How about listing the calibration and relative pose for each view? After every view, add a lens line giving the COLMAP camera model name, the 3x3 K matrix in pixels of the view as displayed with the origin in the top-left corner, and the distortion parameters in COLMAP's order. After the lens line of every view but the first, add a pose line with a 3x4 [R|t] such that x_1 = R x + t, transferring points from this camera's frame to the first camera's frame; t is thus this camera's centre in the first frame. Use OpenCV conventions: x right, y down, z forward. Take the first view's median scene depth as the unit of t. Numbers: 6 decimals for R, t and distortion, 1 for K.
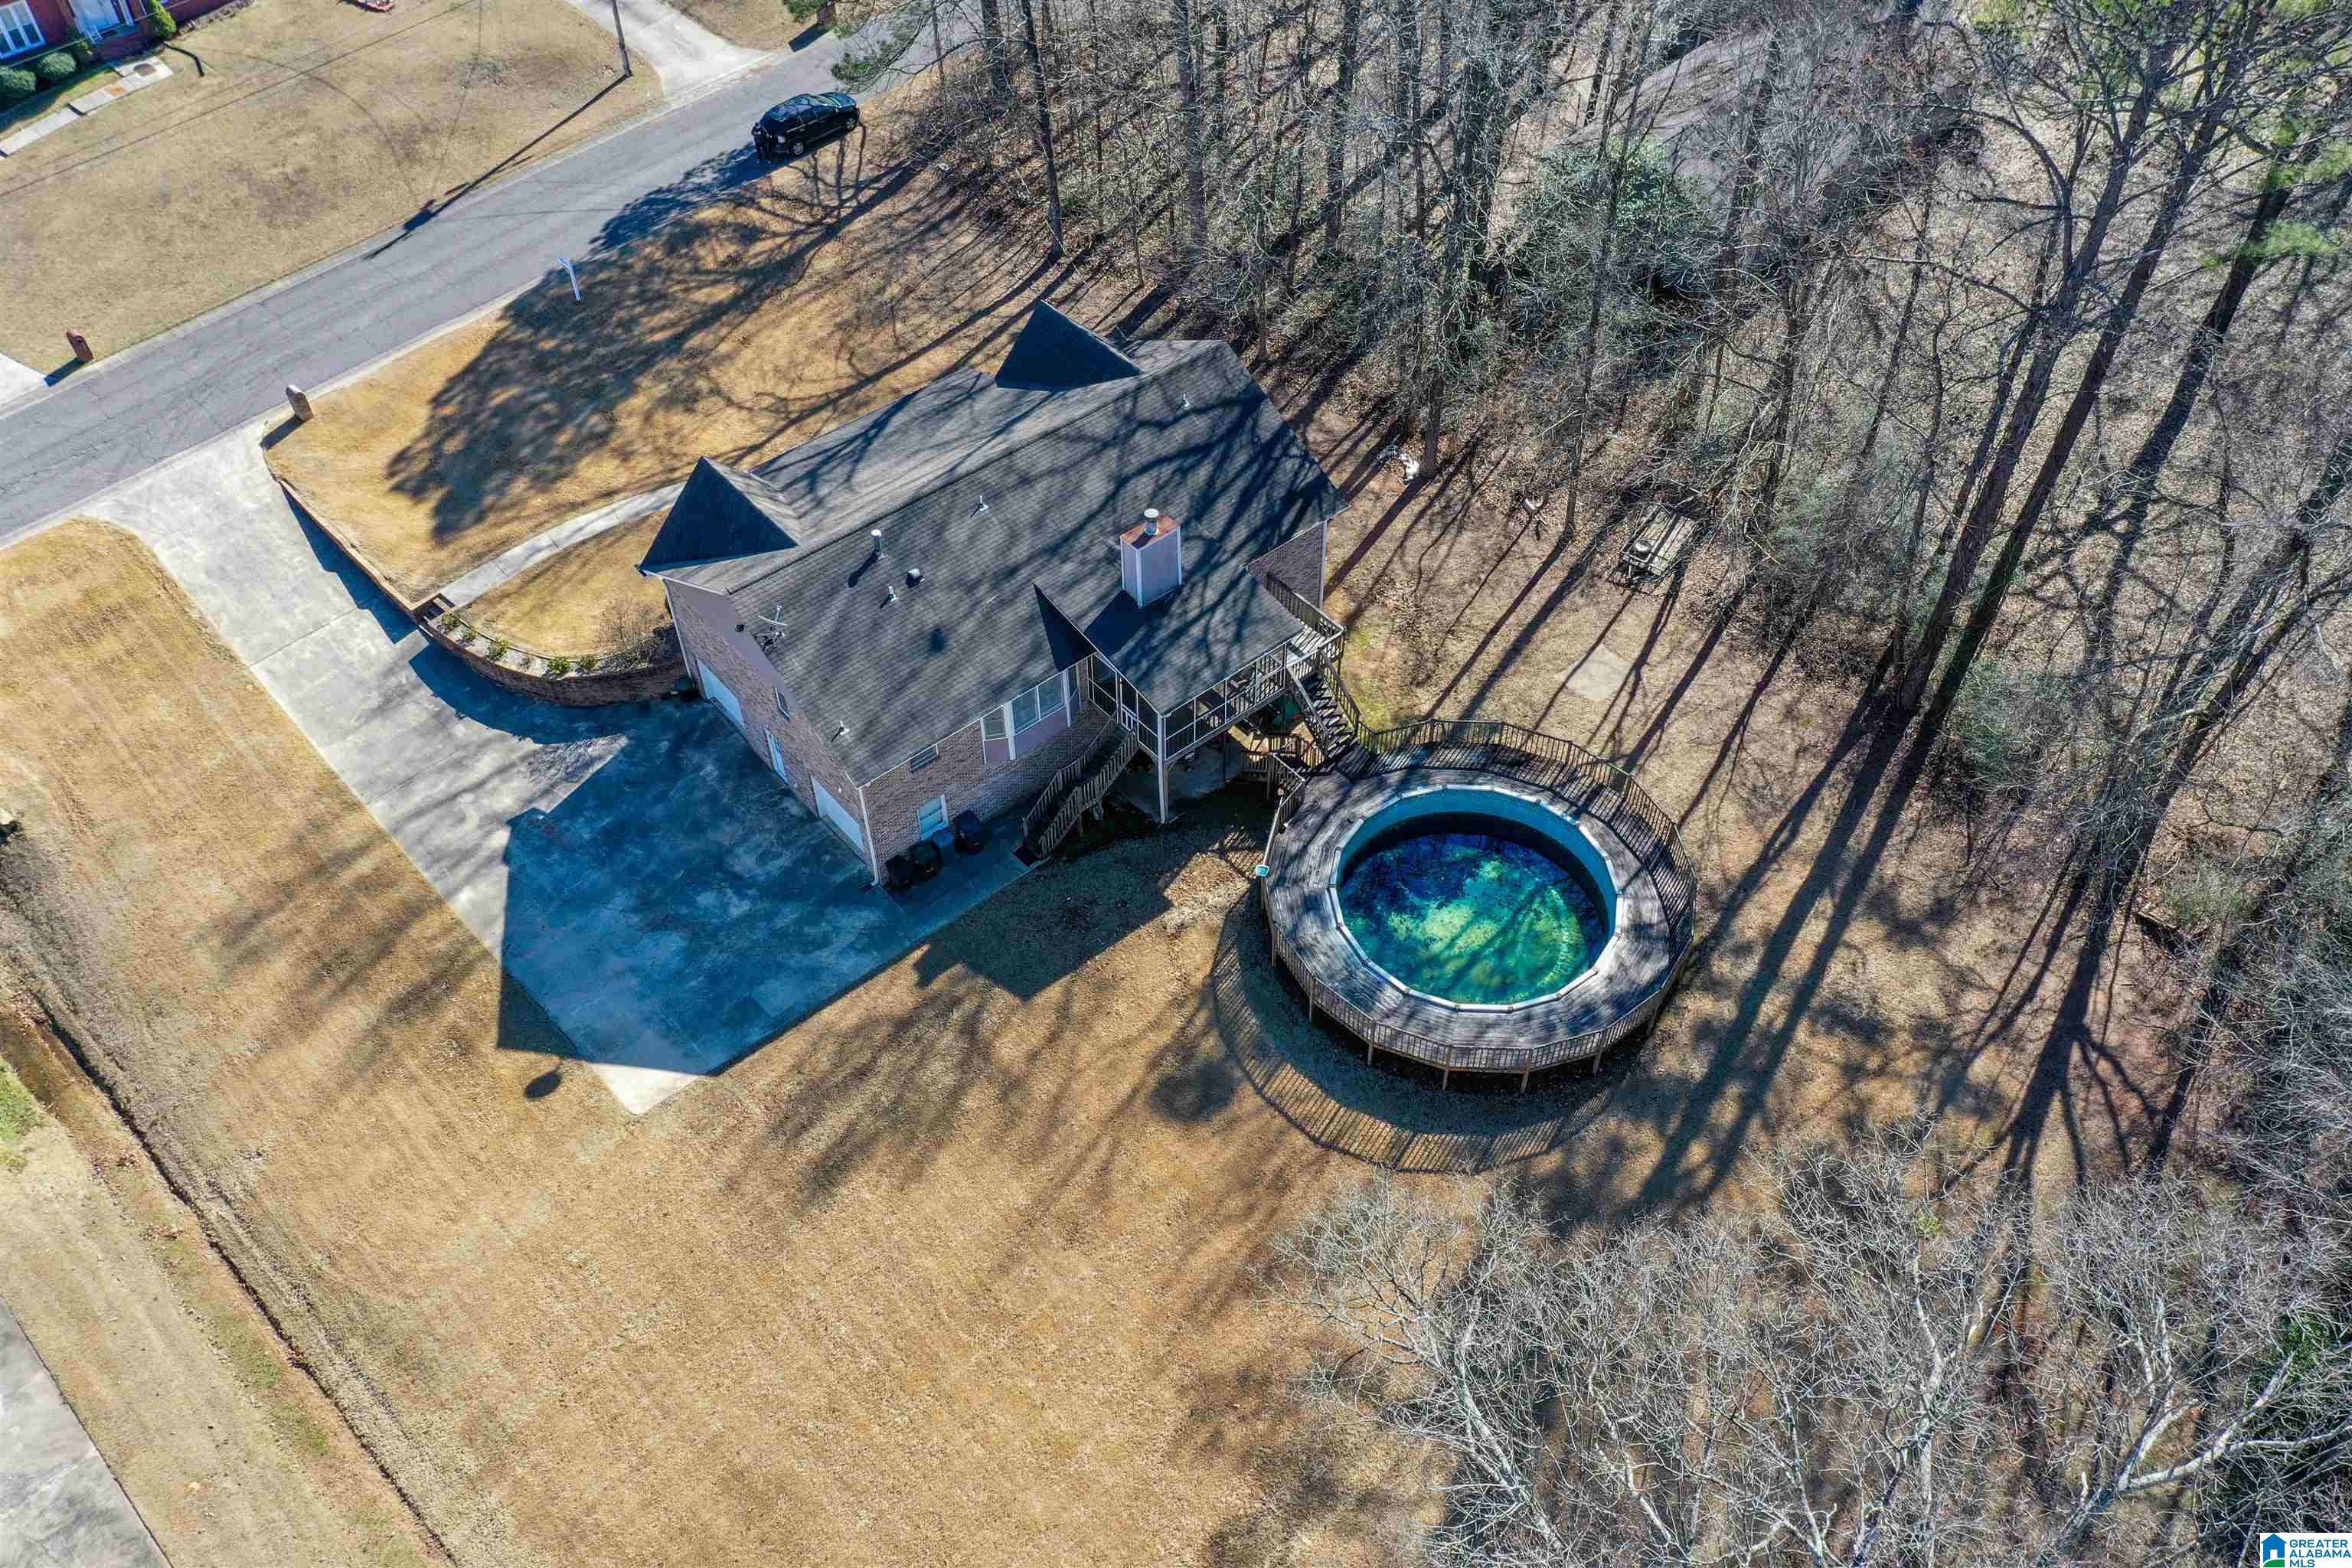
lens RADIAL K [[1861.0, 0, 1159.0], [0, 1861.0, 776.7], [0, 0, 1]] dist [0.010536, -0.000340]
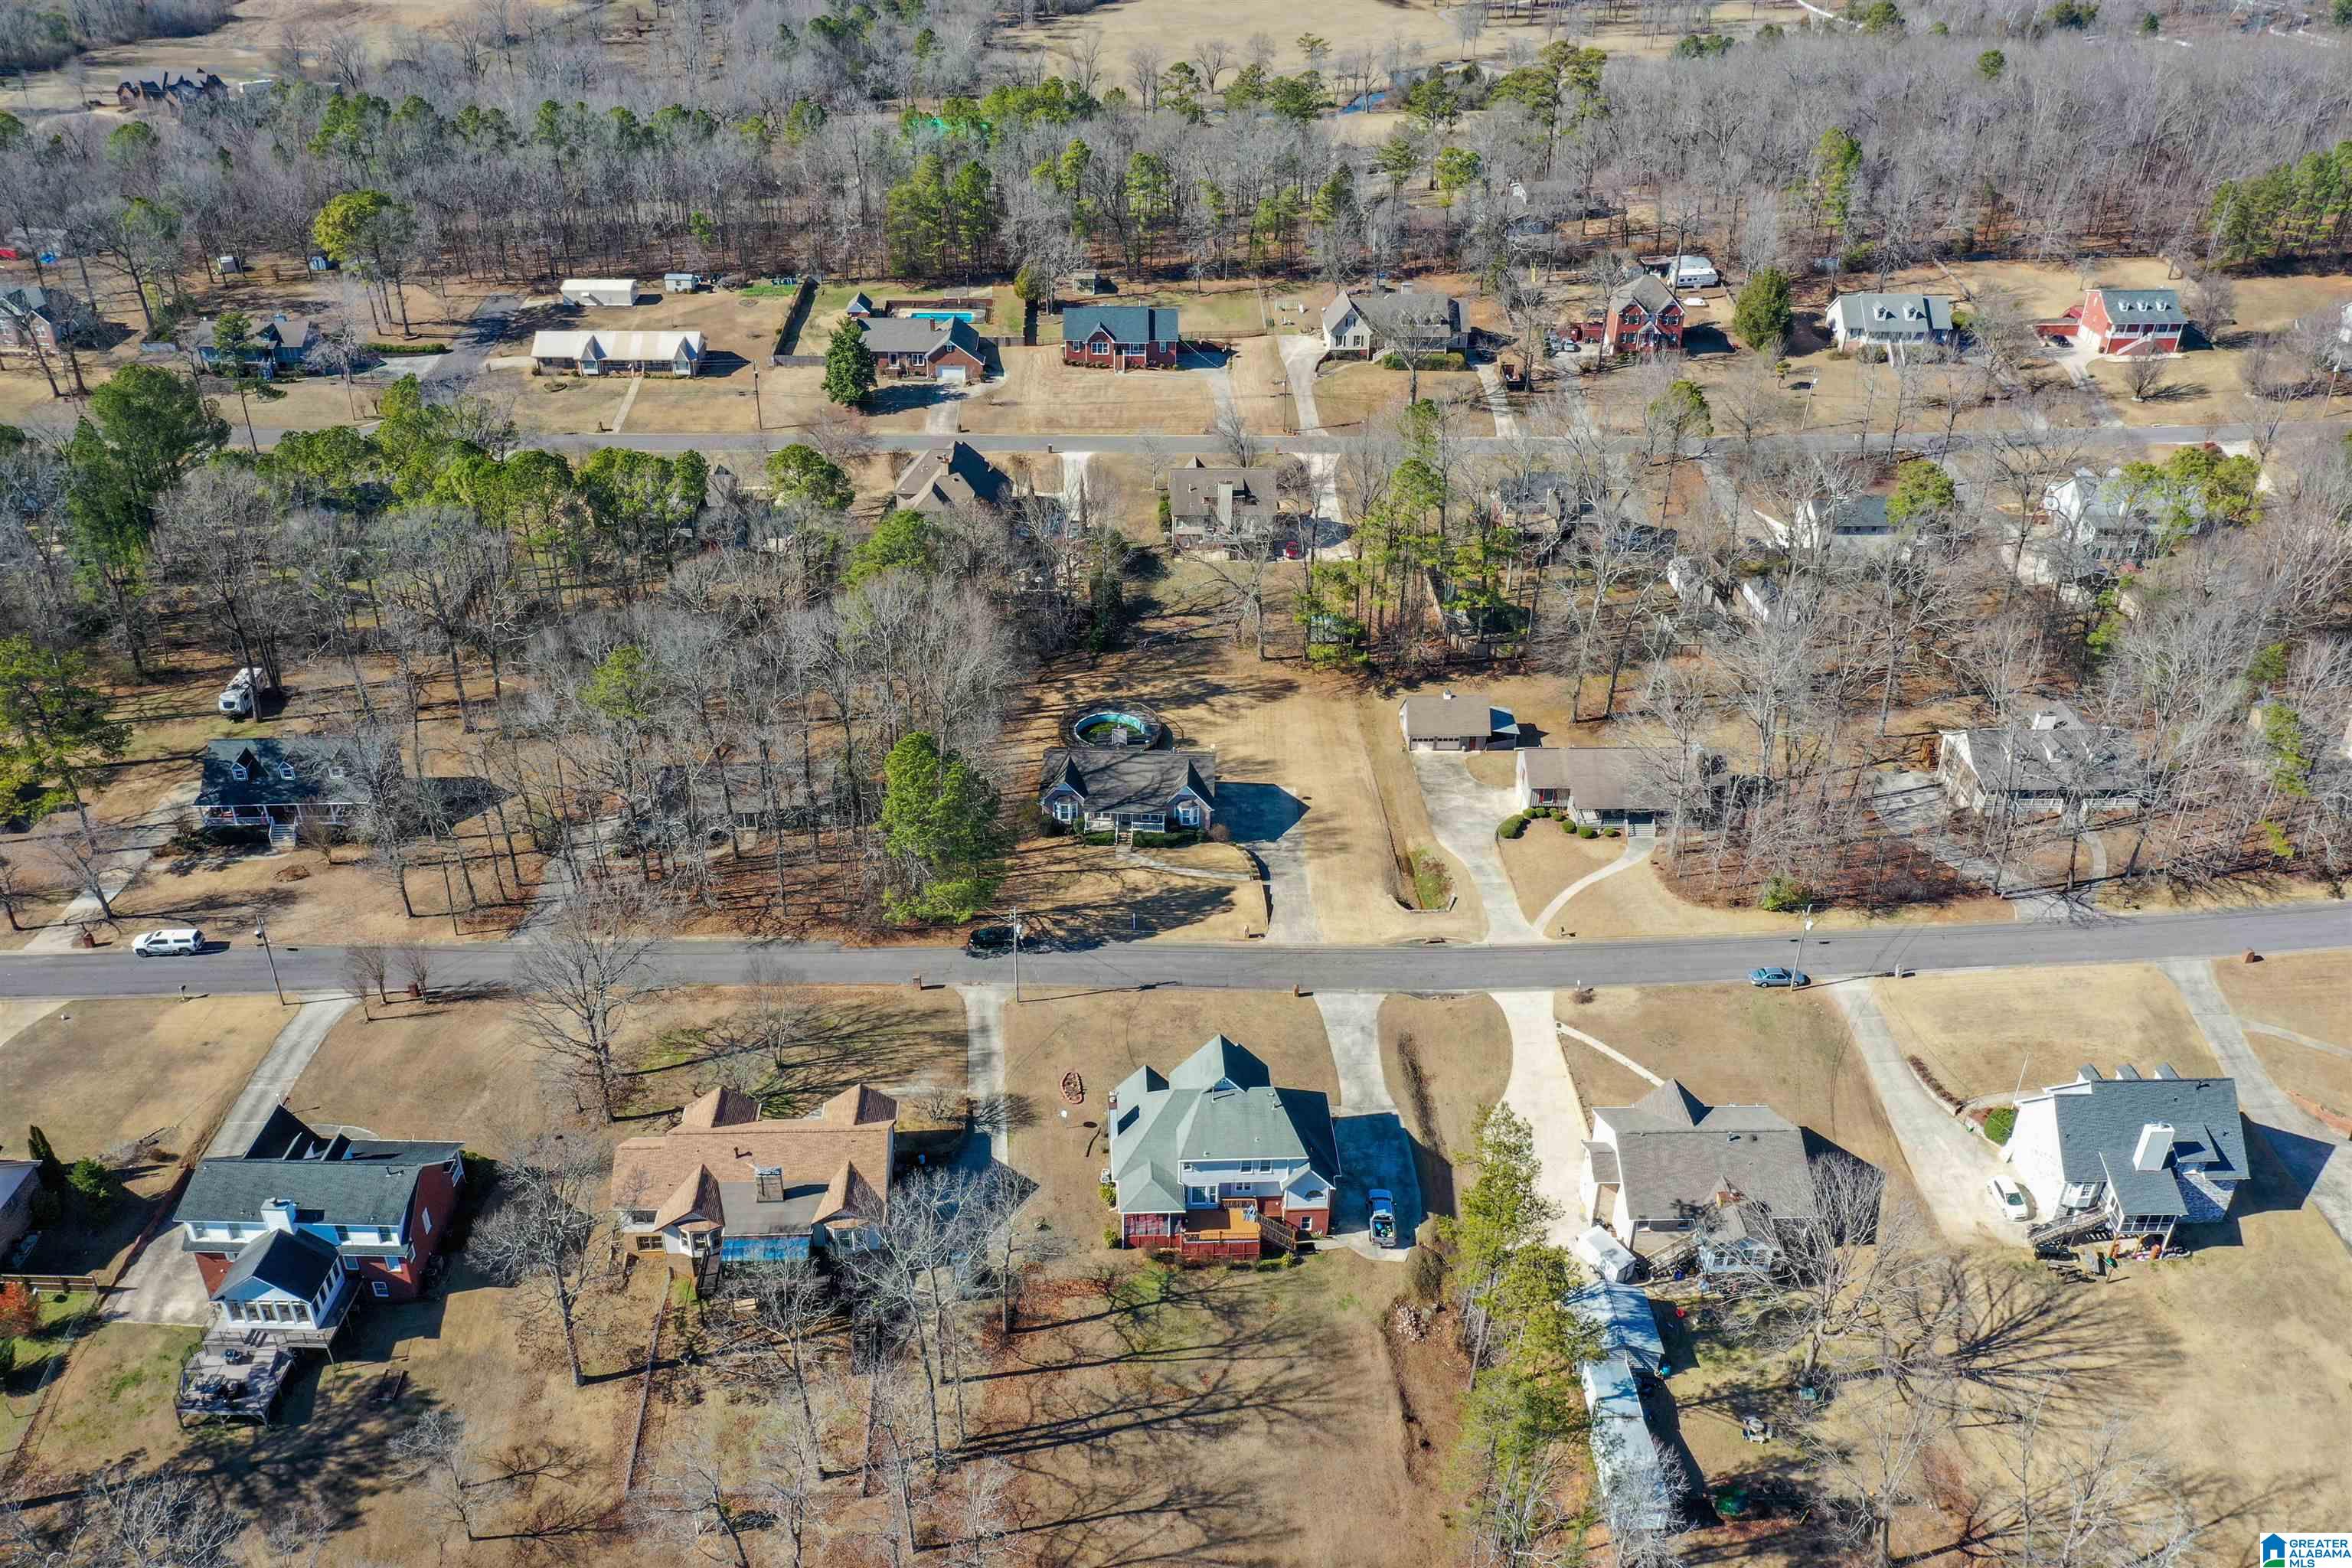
lens RADIAL K [[1861.0, 0, 1174.0], [0, 1861.0, 794.3], [0, 0, 1]] dist [0.010536, -0.000340]
pose [[-0.735657, -0.347262, 0.581565, -2.125539], [0.494369, 0.311664, 0.811458, -2.819199], [-0.463041, 0.884463, -0.057603, 1.160797]]
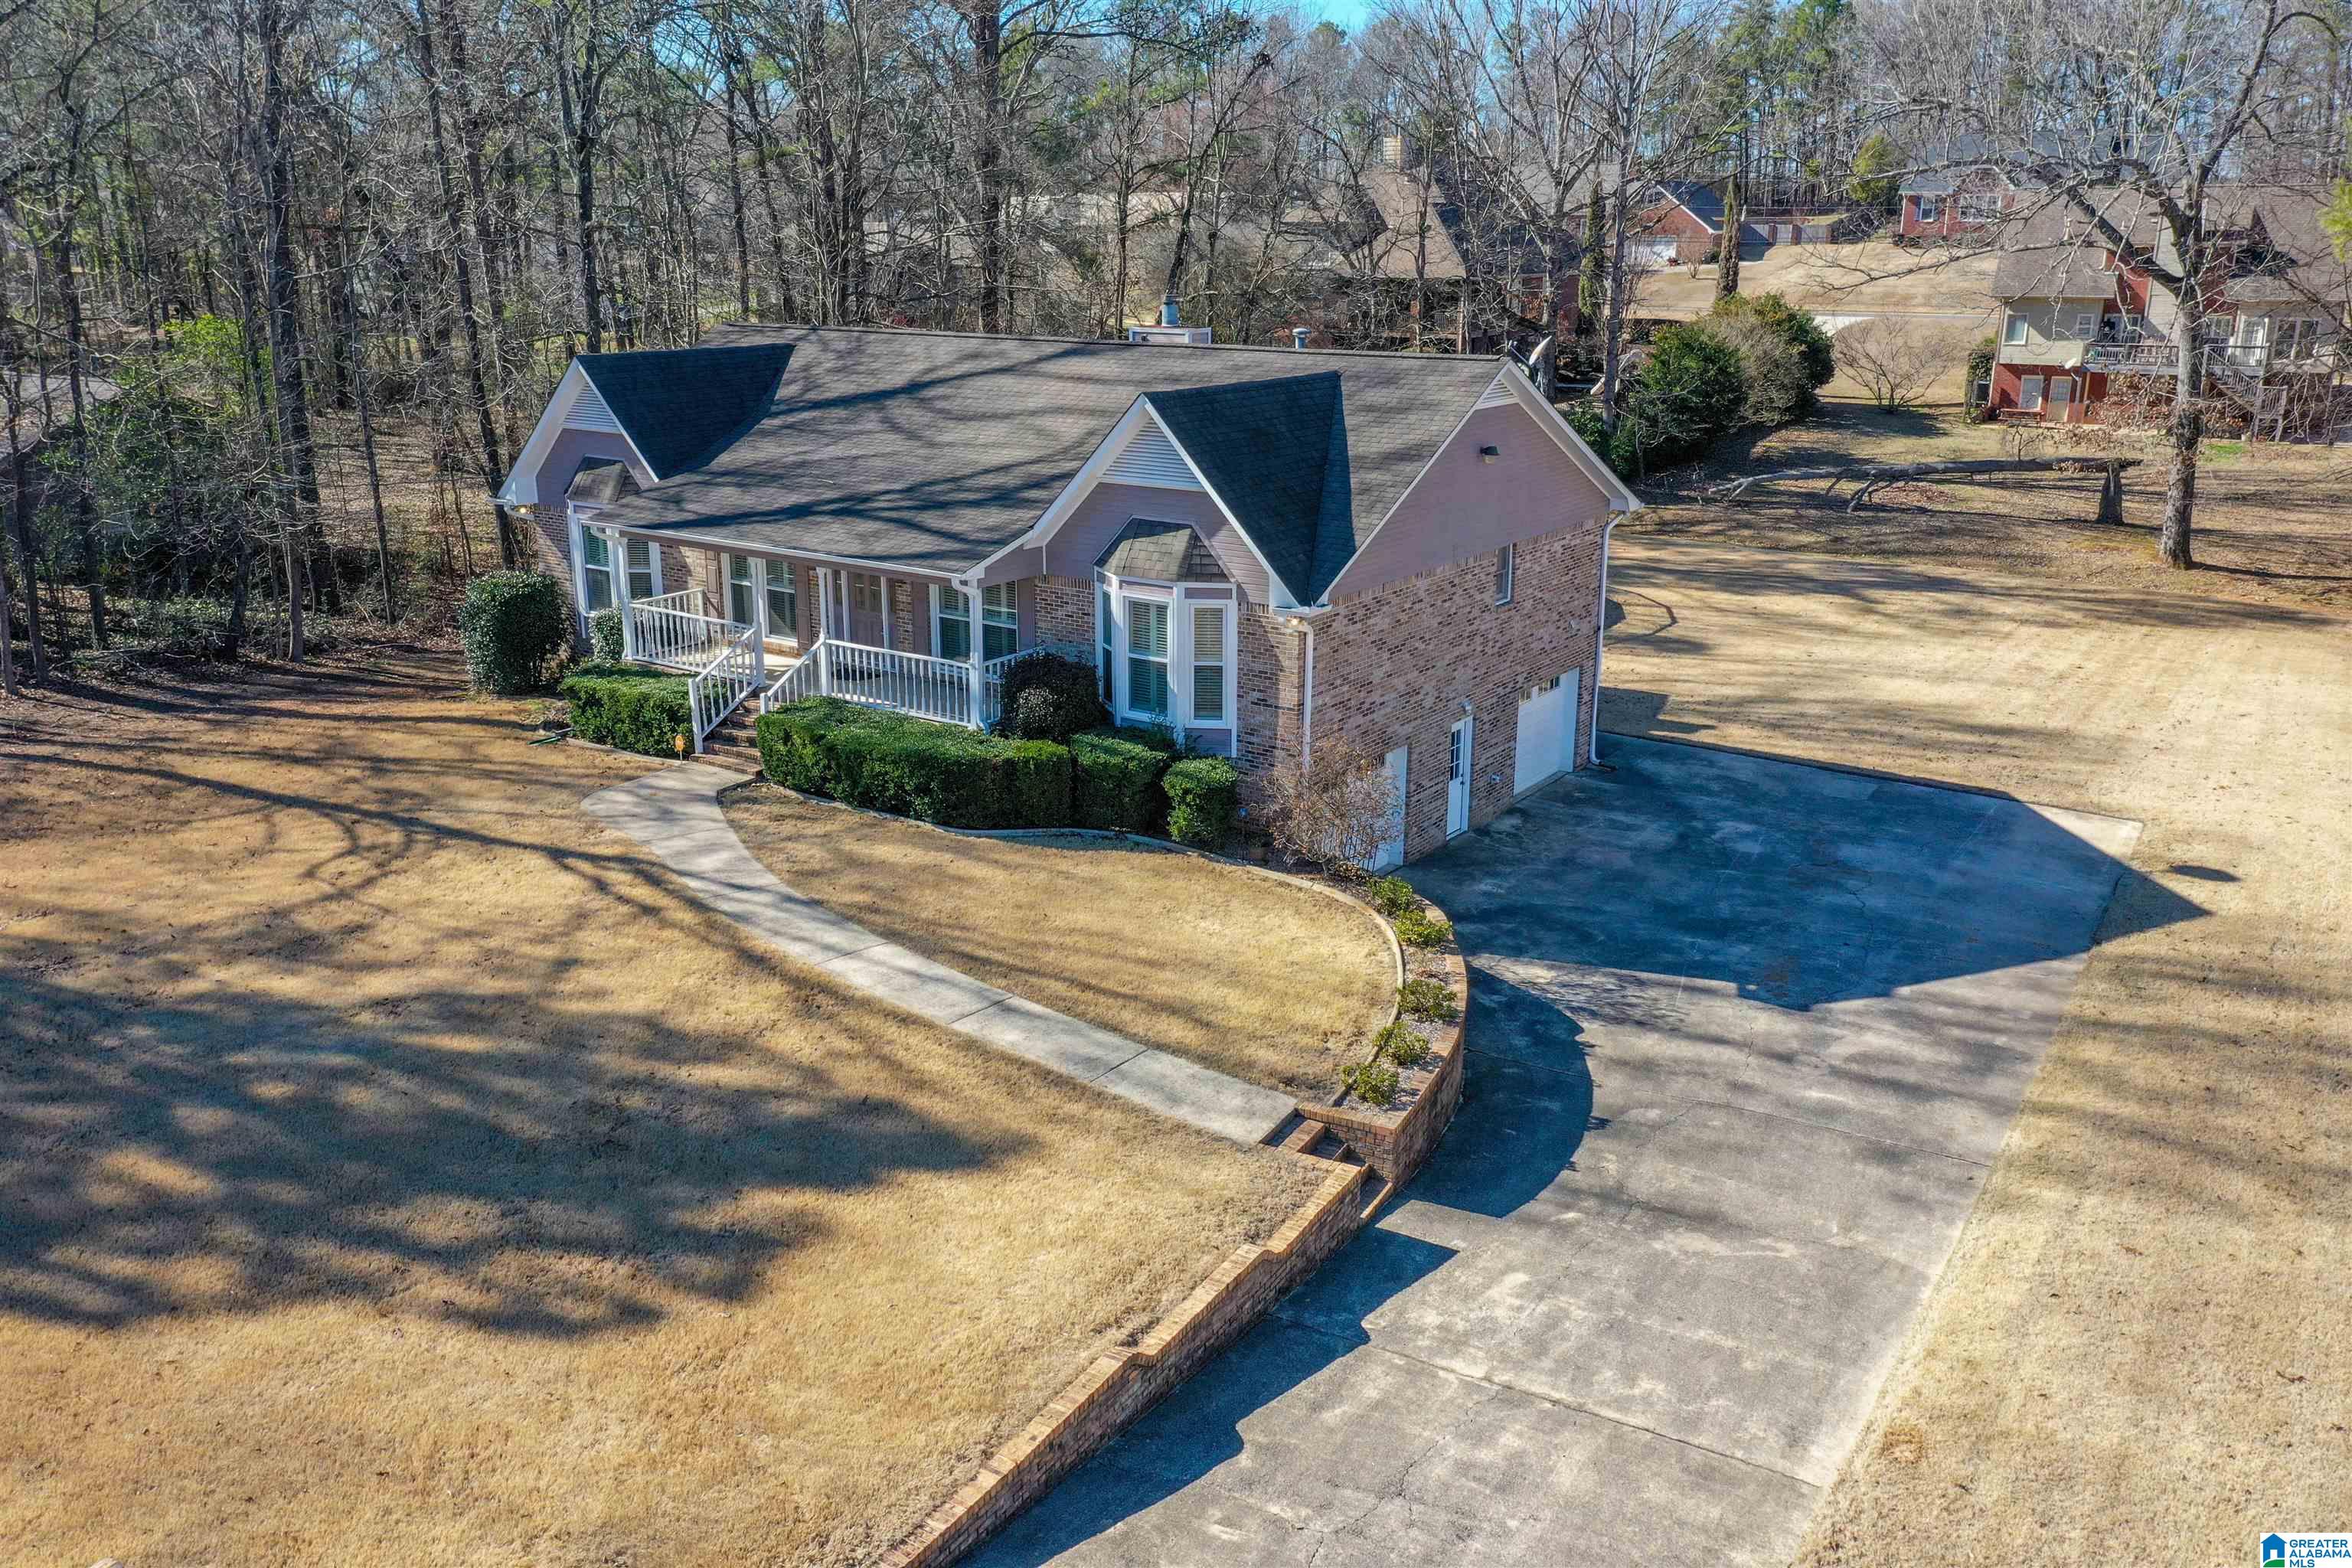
lens RADIAL K [[1861.0, 0, 1176.4], [0, 1861.0, 758.2], [0, 0, 1]] dist [0.010536, -0.000340]
pose [[-0.252658, -0.254428, 0.933504, -0.681441], [0.711646, 0.604805, 0.357451, -0.264343], [-0.655534, 0.754637, 0.028254, 0.997076]]
